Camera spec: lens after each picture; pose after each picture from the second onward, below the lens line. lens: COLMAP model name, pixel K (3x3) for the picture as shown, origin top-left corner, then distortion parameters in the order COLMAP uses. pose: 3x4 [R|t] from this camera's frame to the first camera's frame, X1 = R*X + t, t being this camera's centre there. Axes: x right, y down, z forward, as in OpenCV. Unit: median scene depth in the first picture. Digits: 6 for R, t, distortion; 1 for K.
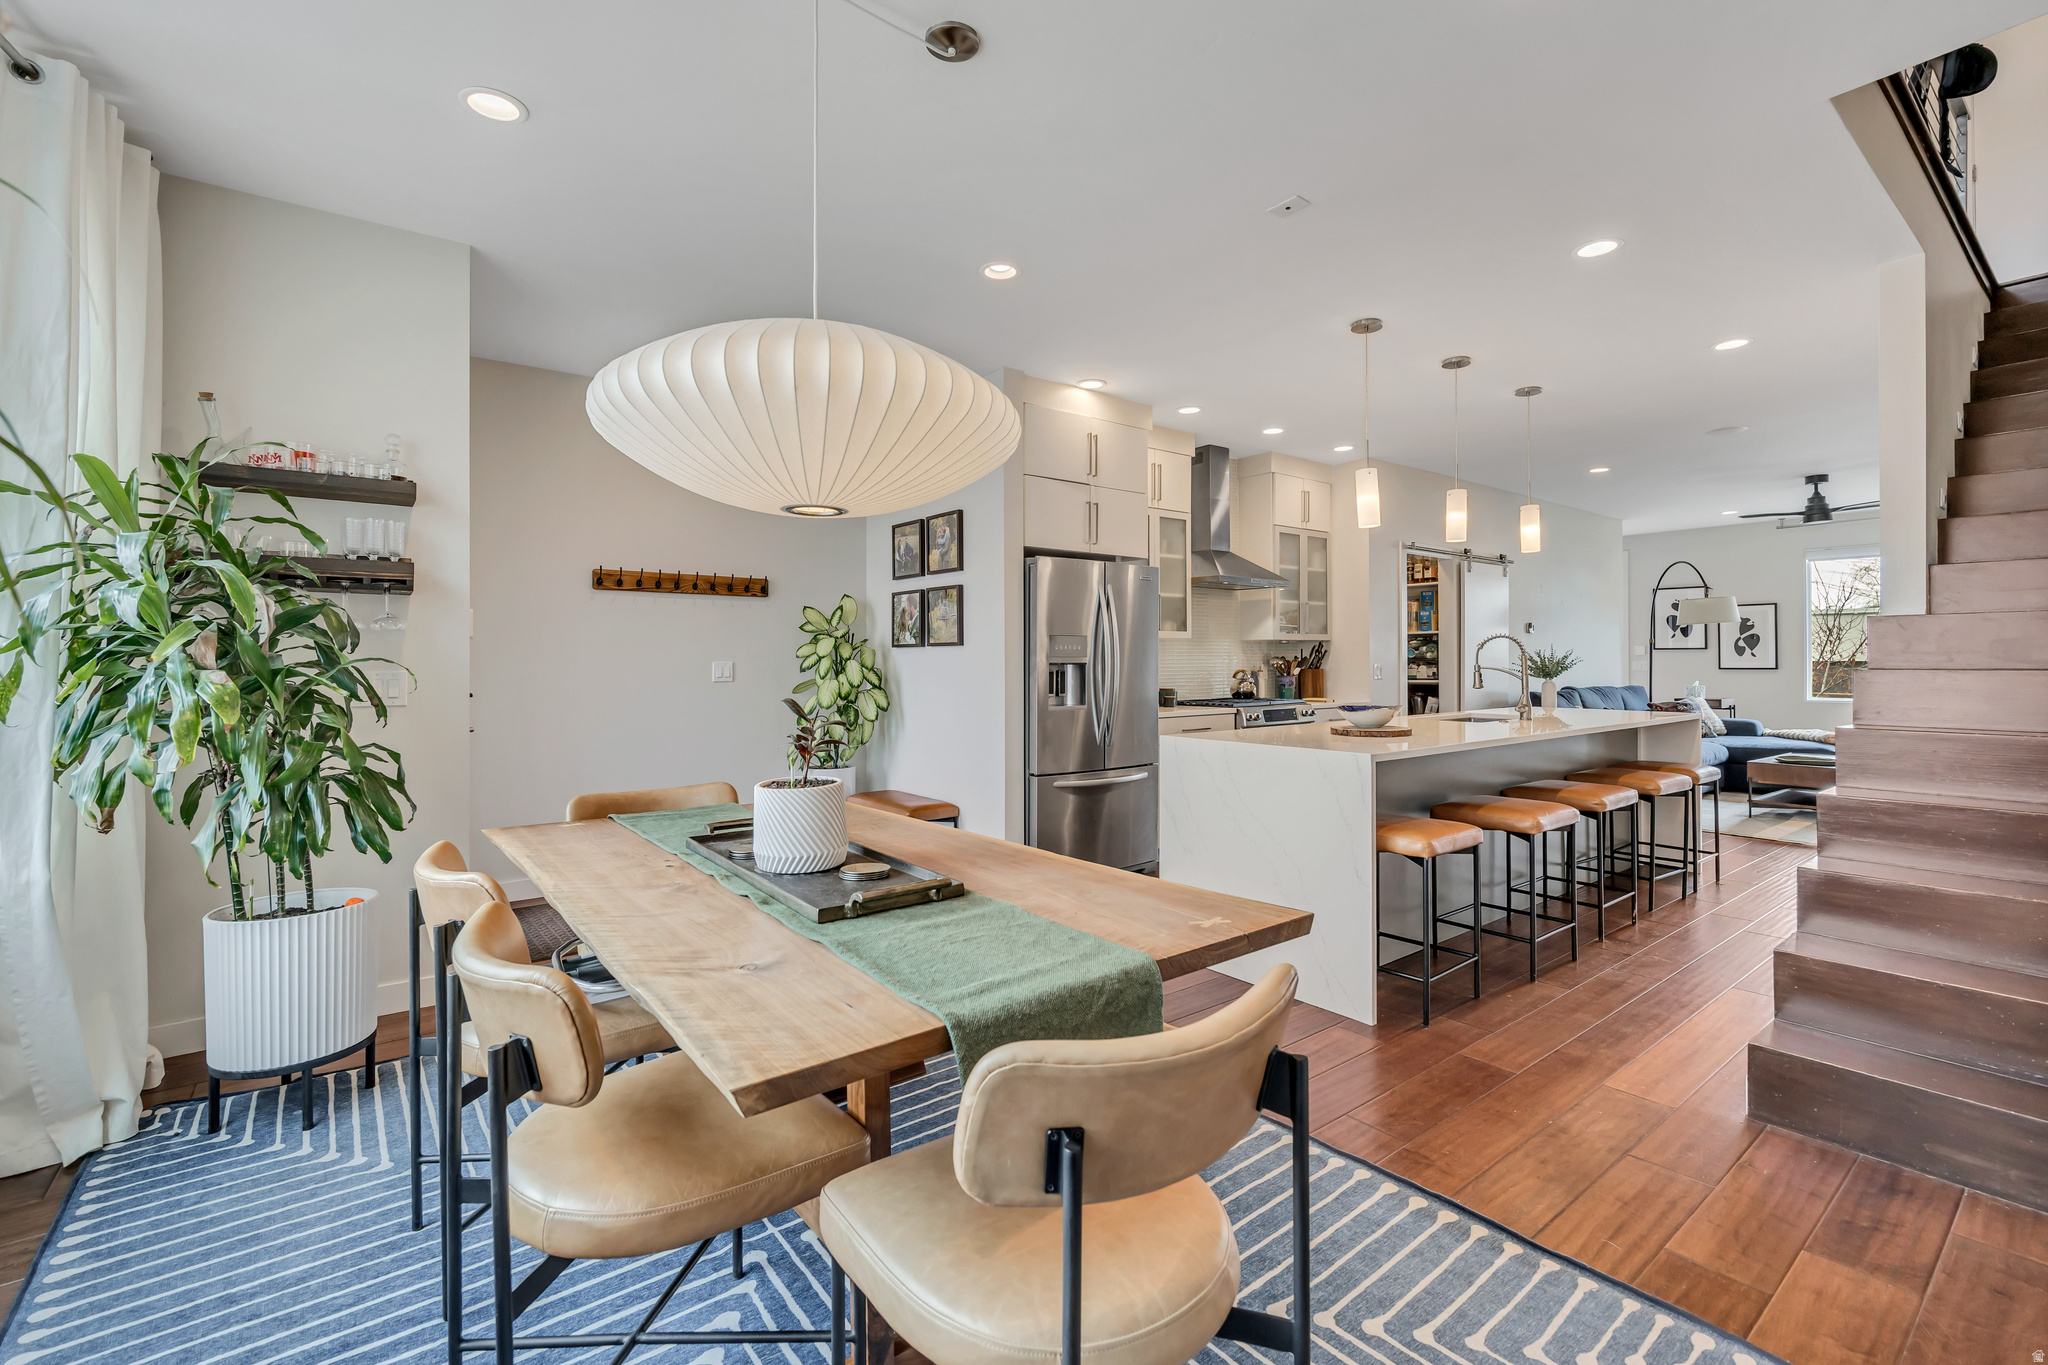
lens RADIAL K [[886.5, 0, 1021.0], [0, 886.5, 658.2], [0, 0, 1]] dist [-0.008821, 0.000339]
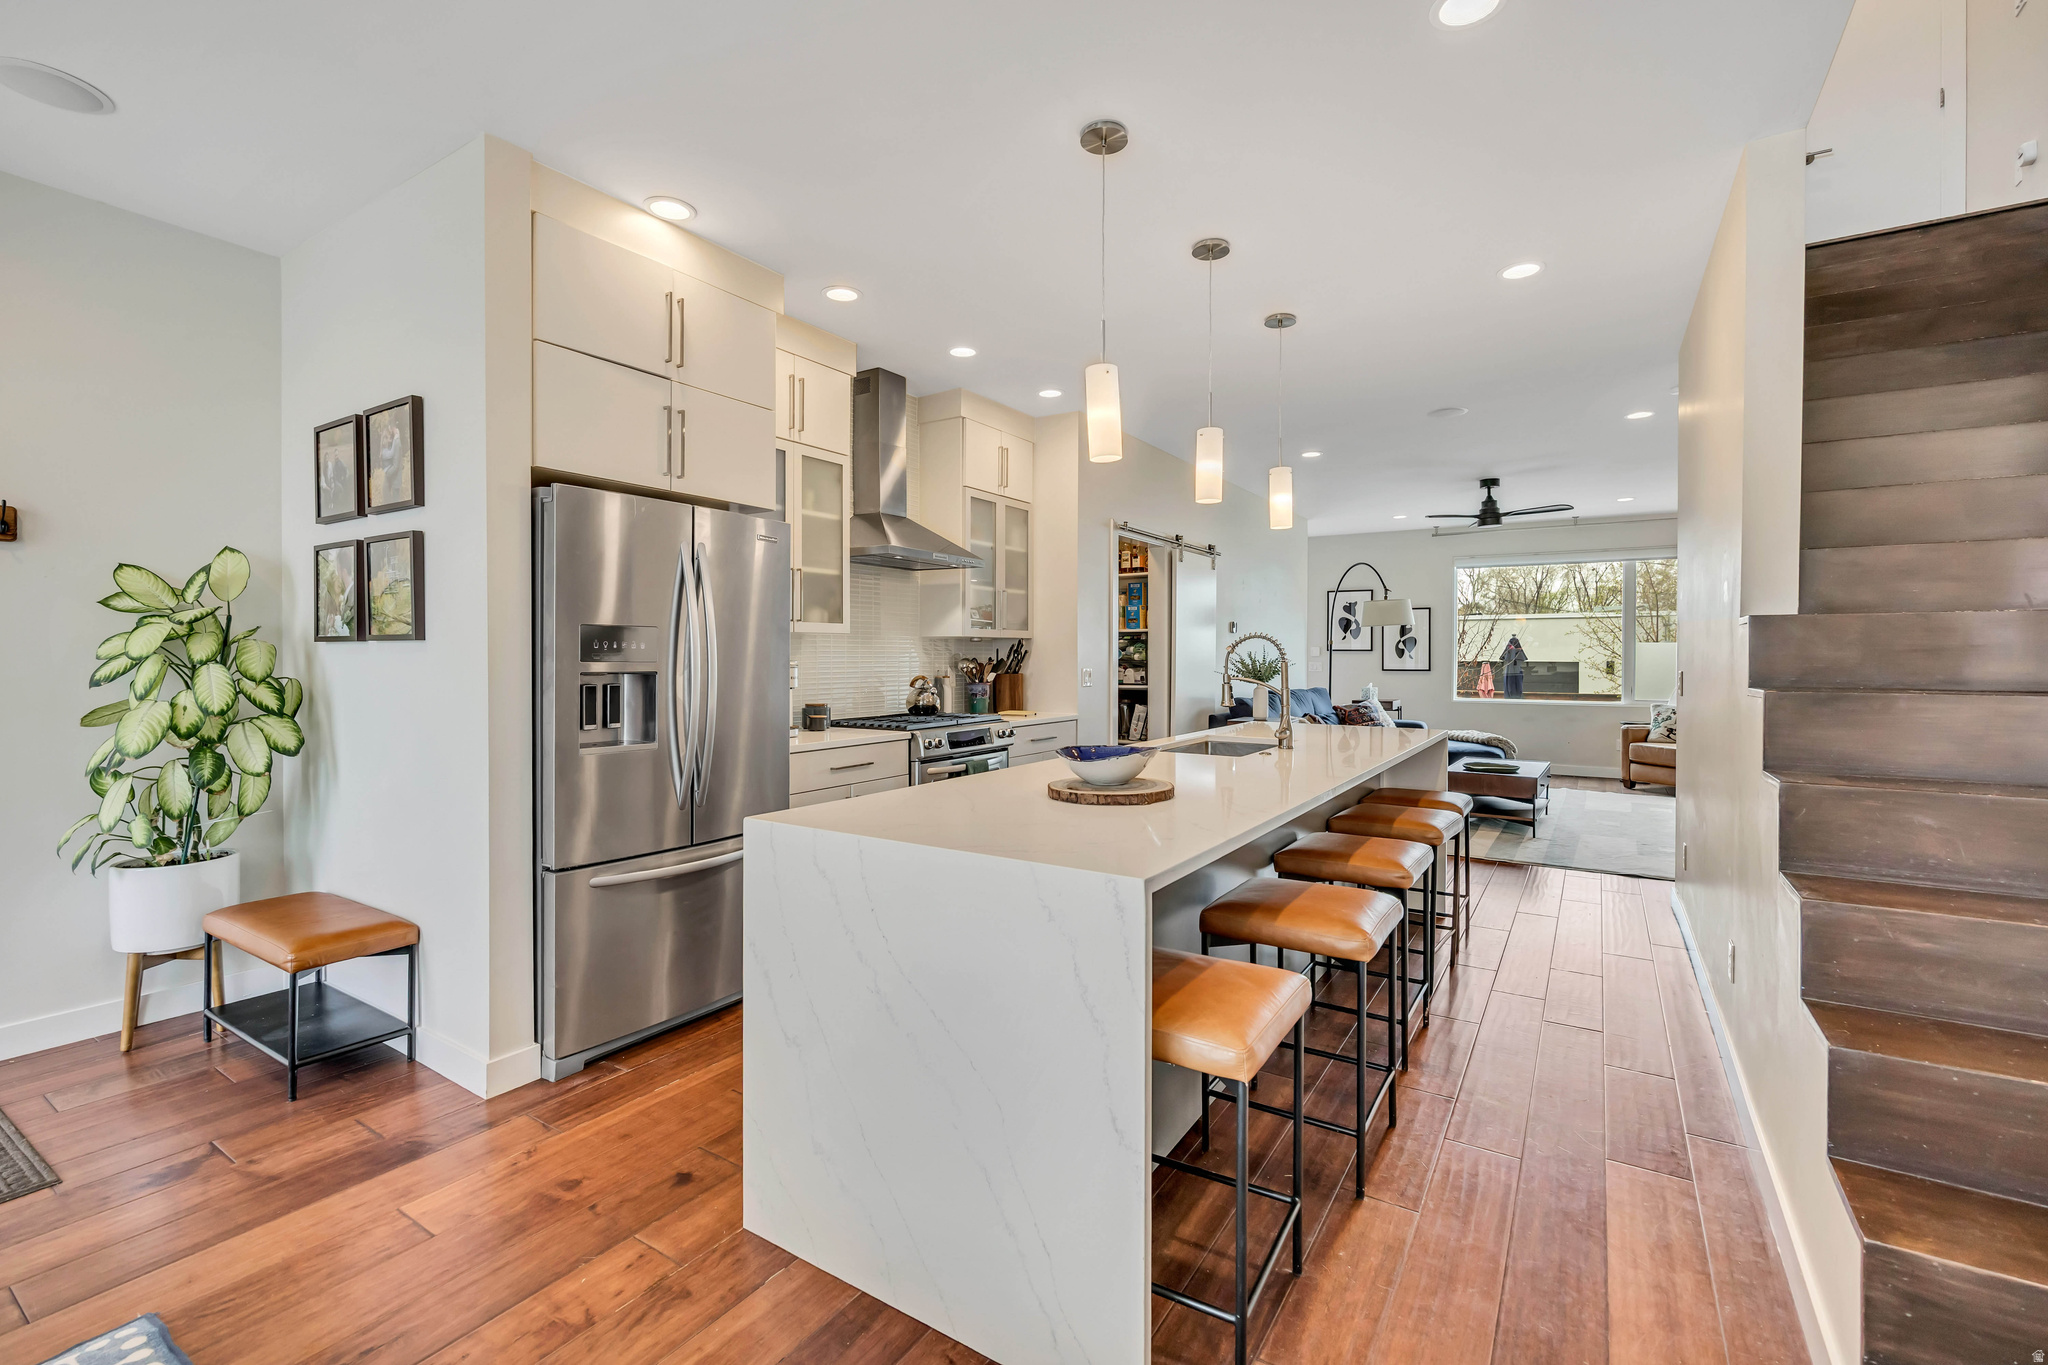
lens RADIAL K [[886.5, 0, 1033.2], [0, 886.5, 669.7], [0, 0, 1]] dist [-0.008821, 0.000339]
pose [[0.938845, -0.000297, 0.344341, 0.085676], [-0.005820, 0.999843, 0.016730, -0.005866], [-0.344292, -0.017711, 0.938696, 0.282622]]
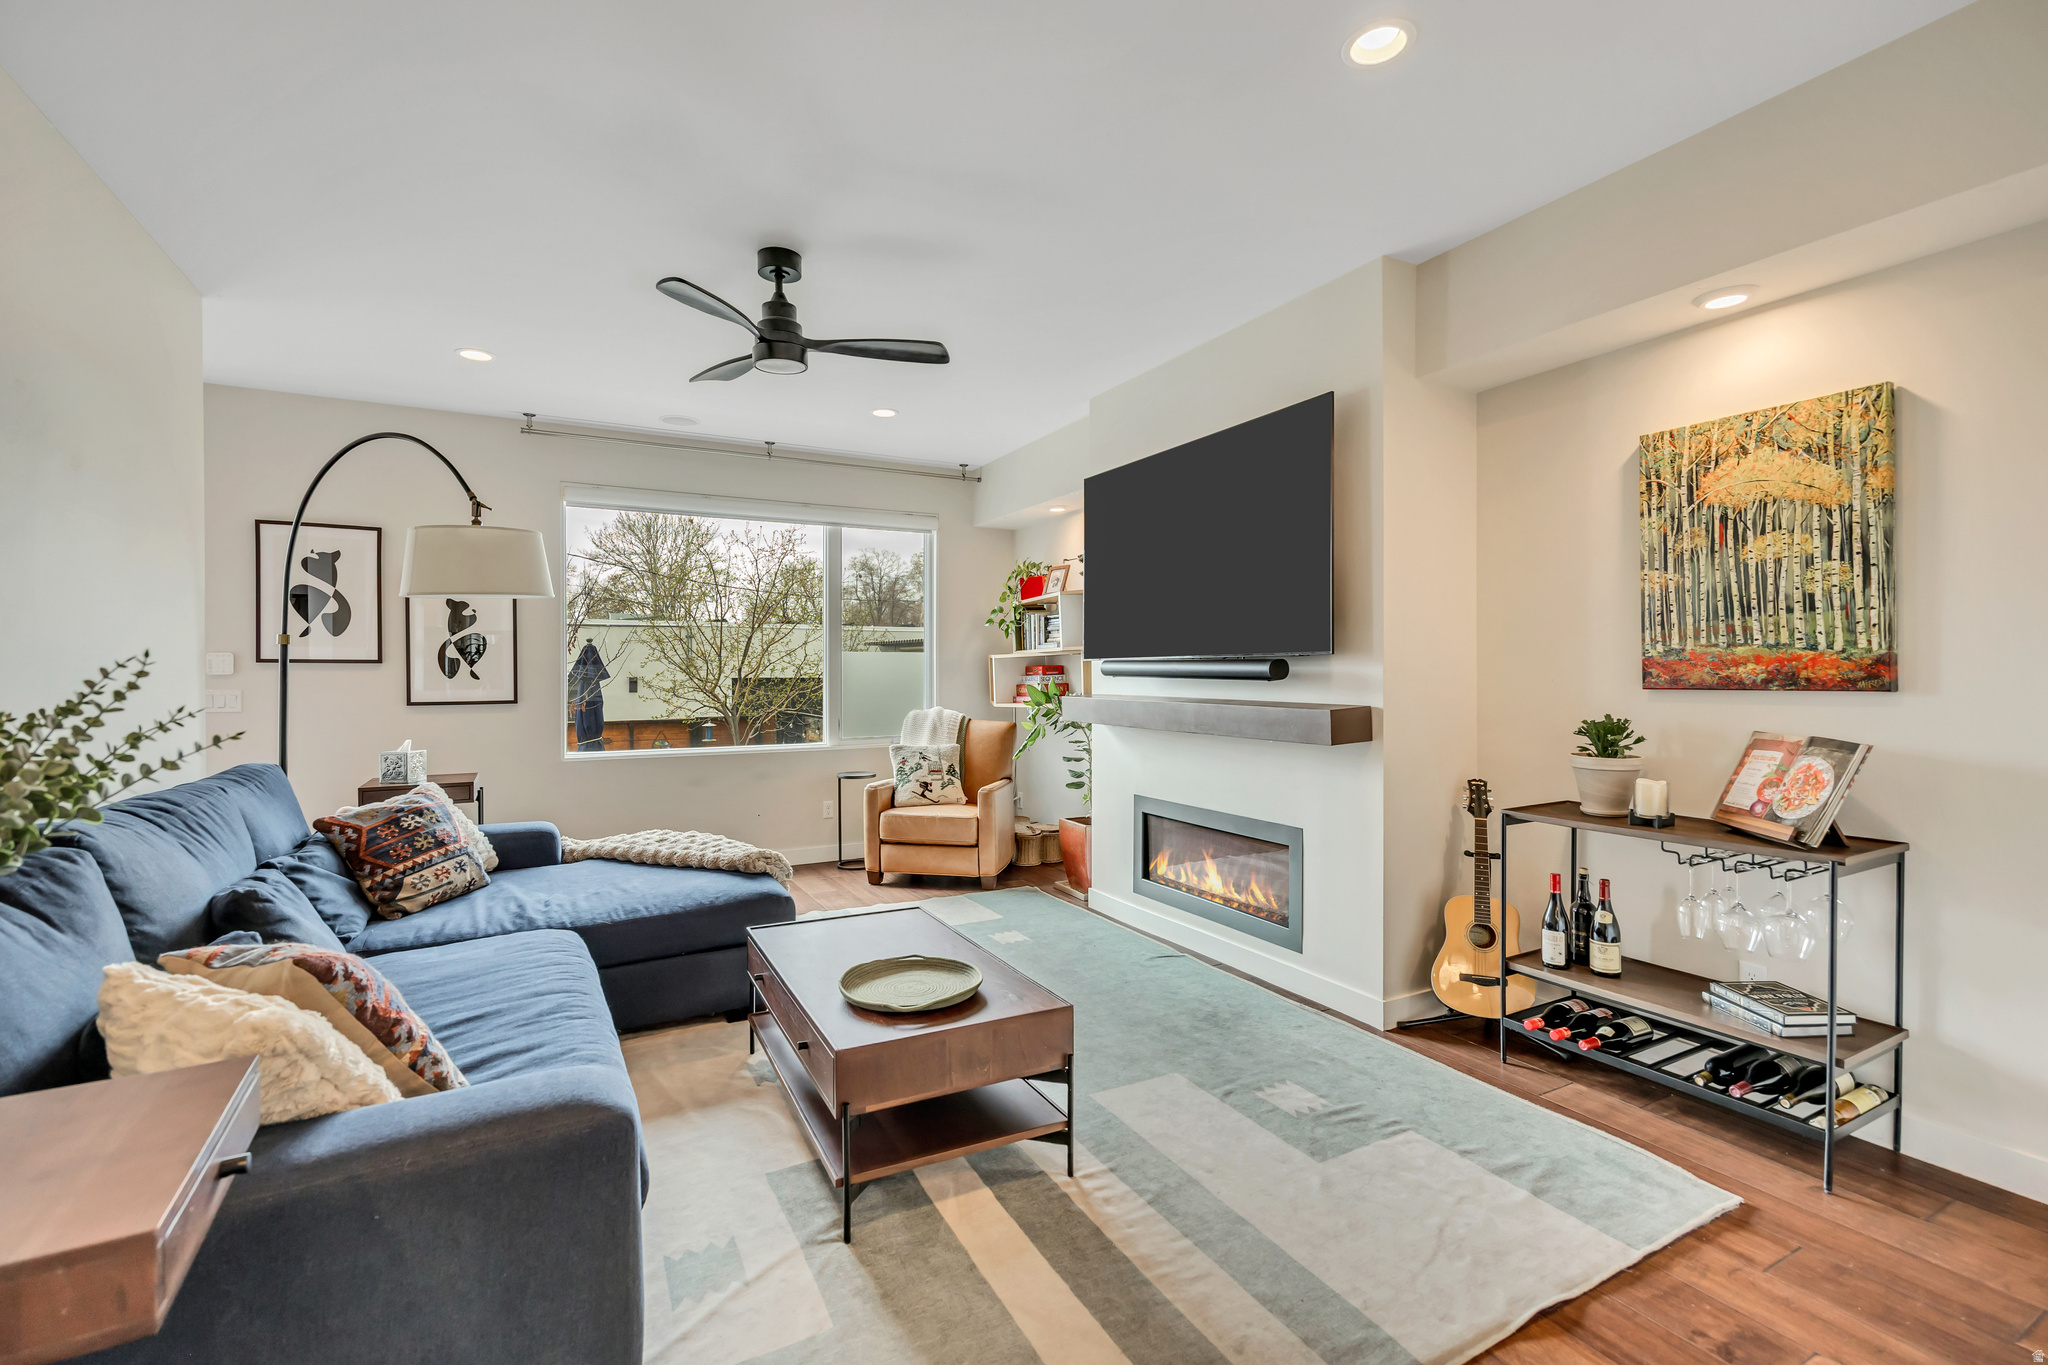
lens RADIAL K [[886.5, 0, 1034.3], [0, 886.5, 683.2], [0, 0, 1]] dist [-0.008821, 0.000339]
pose [[0.140168, -0.007700, 0.990098, 0.613831], [-0.002061, 0.999965, 0.008069, -0.007376], [-0.990126, -0.003172, 0.140147, 1.003655]]
